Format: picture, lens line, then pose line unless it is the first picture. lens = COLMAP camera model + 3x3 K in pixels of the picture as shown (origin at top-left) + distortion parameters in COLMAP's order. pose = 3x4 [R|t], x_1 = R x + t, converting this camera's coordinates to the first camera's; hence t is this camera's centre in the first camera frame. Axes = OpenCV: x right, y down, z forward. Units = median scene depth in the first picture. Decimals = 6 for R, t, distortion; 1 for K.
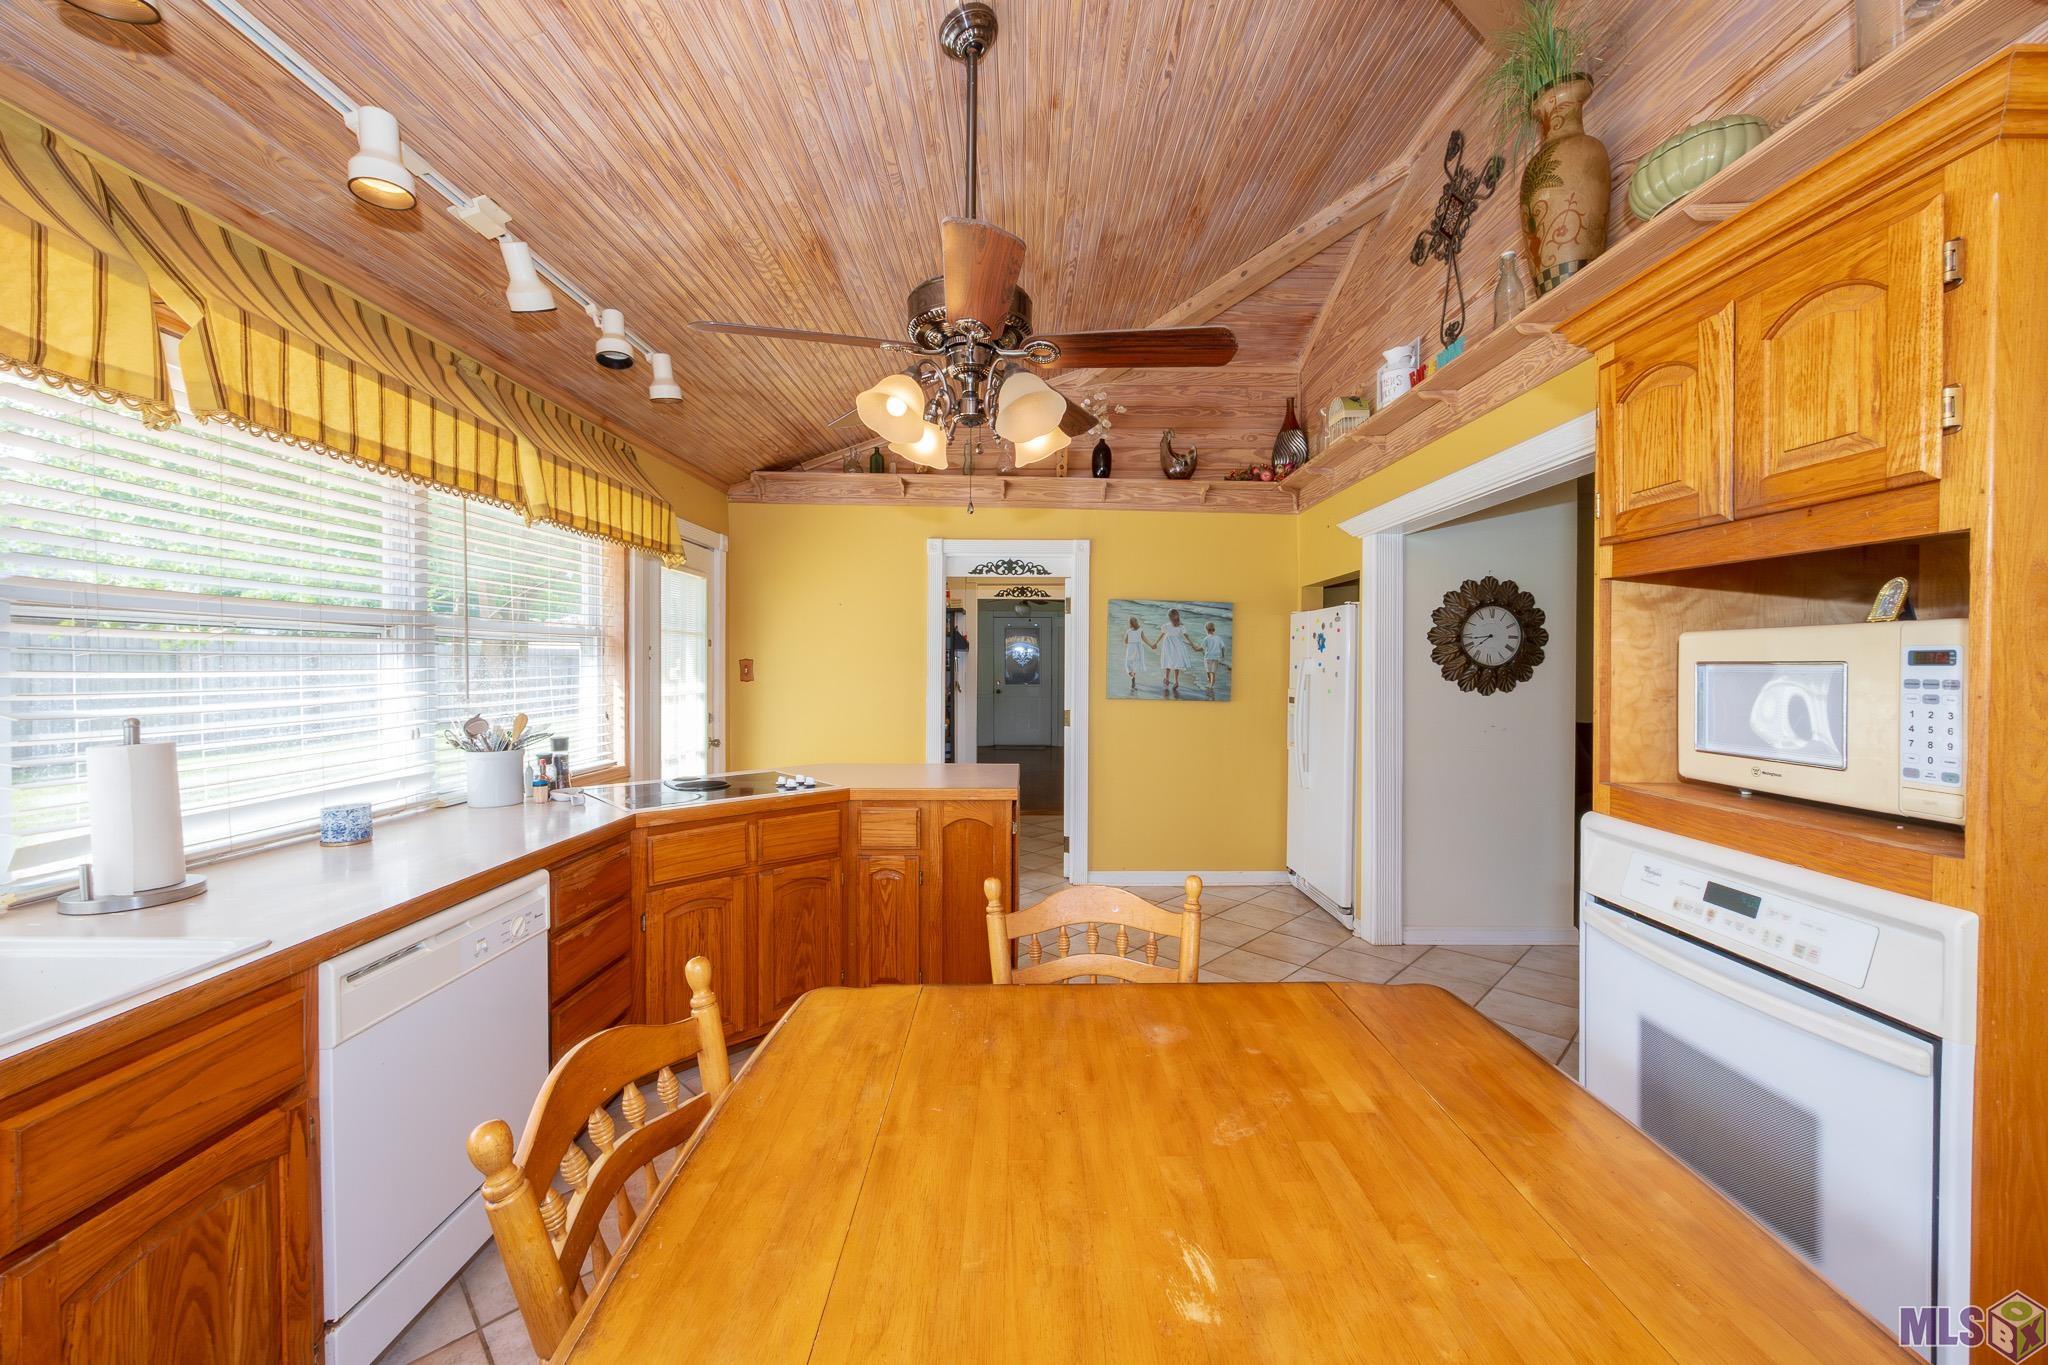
lens RADIAL K [[781.7, 0, 1031.3], [0, 781.7, 675.8], [0, 0, 1]] dist [-0.000586, -0.000077]
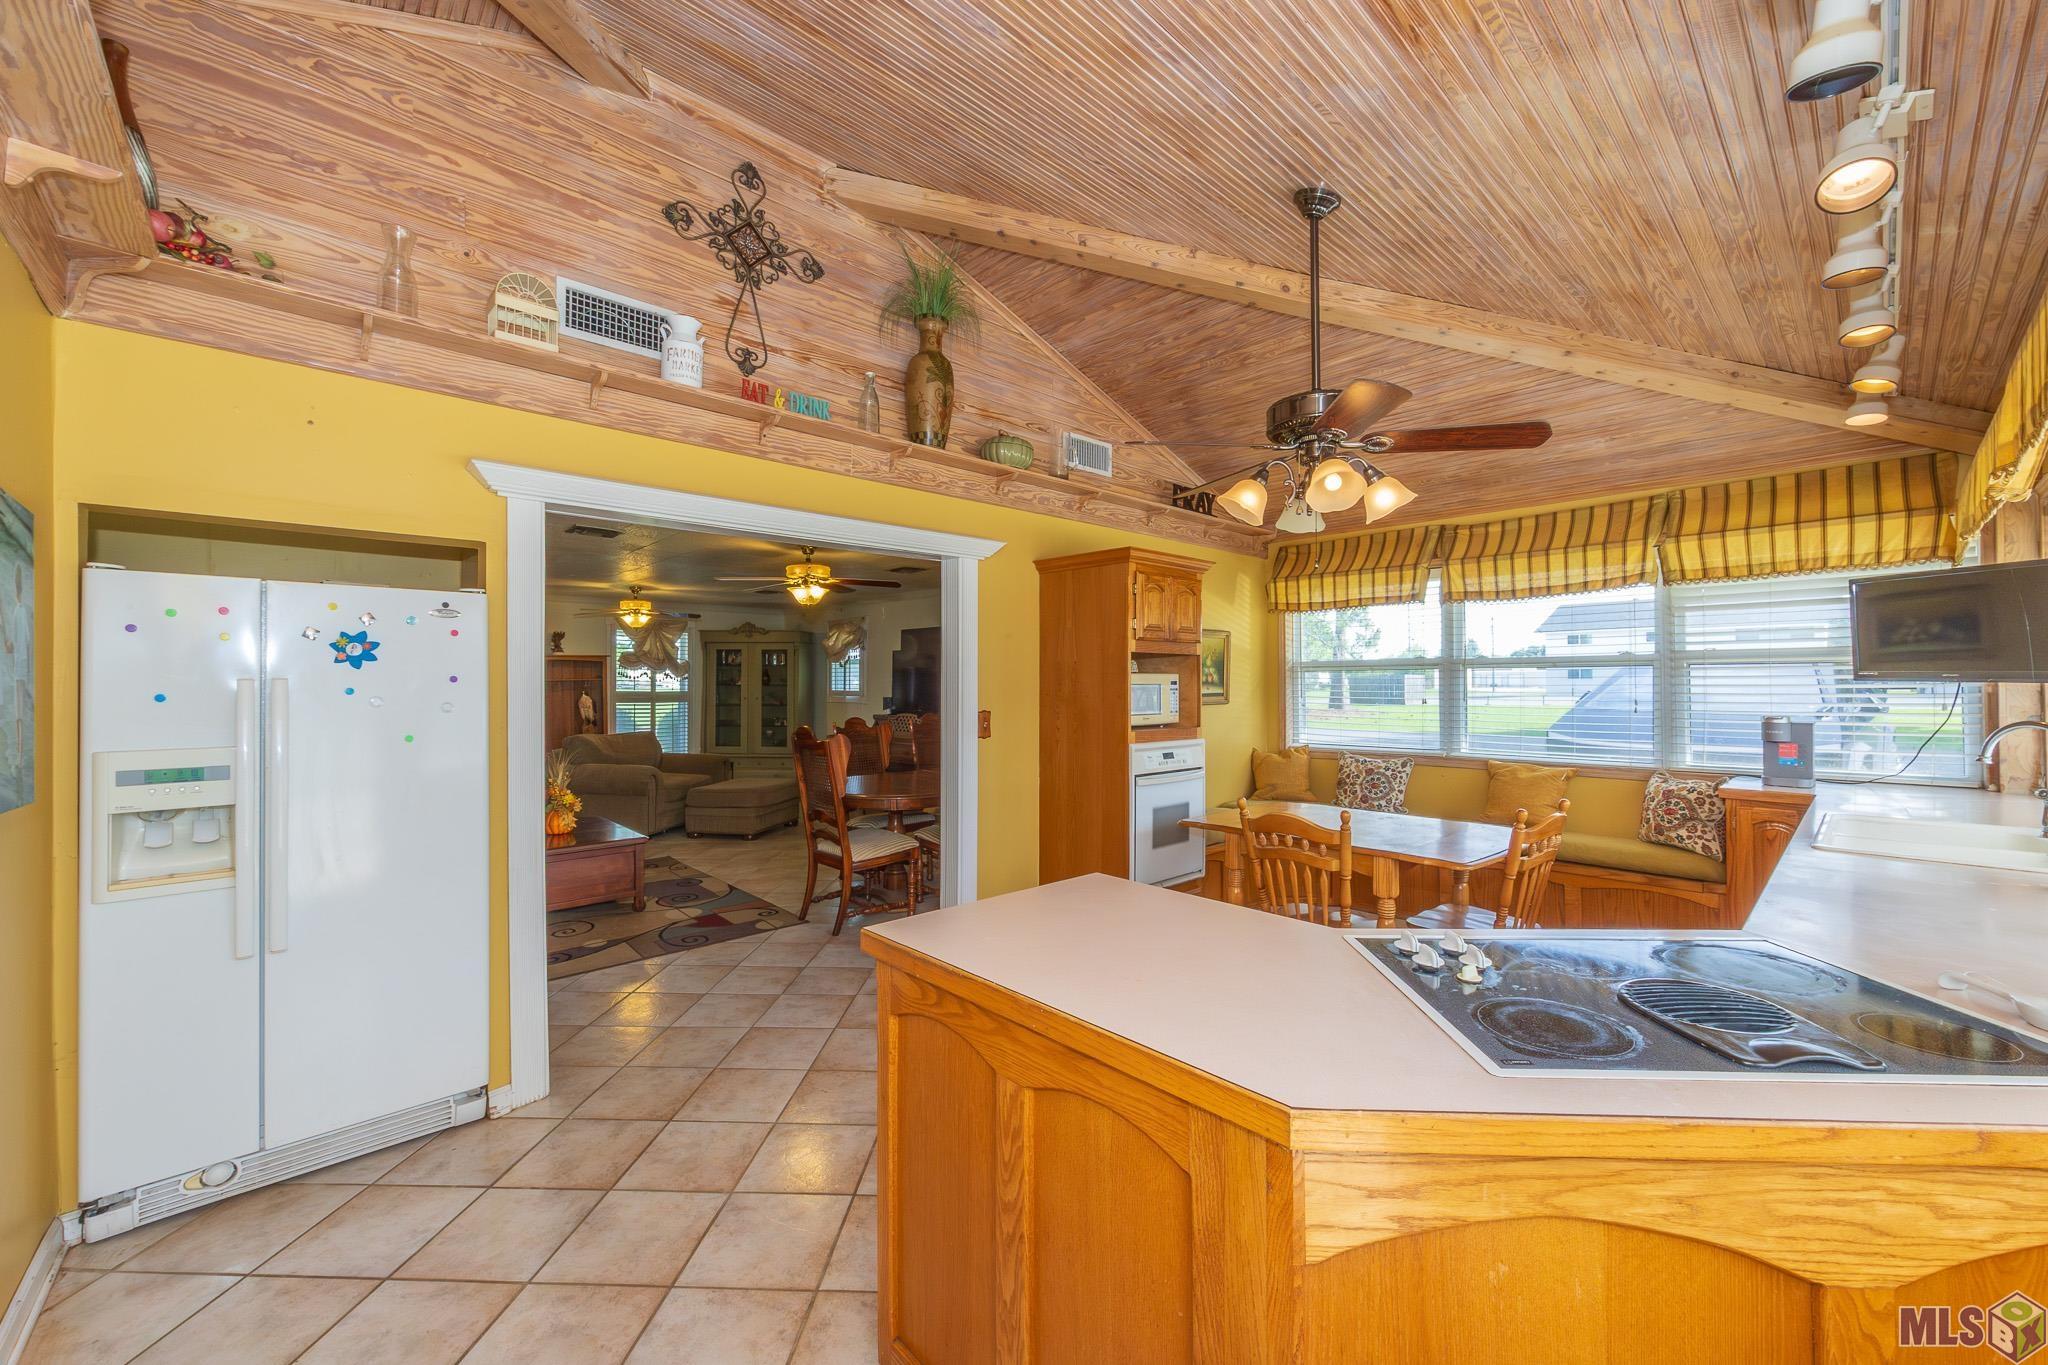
lens RADIAL K [[781.7, 0, 1031.3], [0, 781.7, 675.8], [0, 0, 1]] dist [-0.000586, -0.000077]
pose [[-0.684870, 0.008140, 0.728620, -1.052479], [0.011427, 0.999935, -0.000431, -0.057152], [-0.728576, 0.008031, -0.684918, 3.410207]]
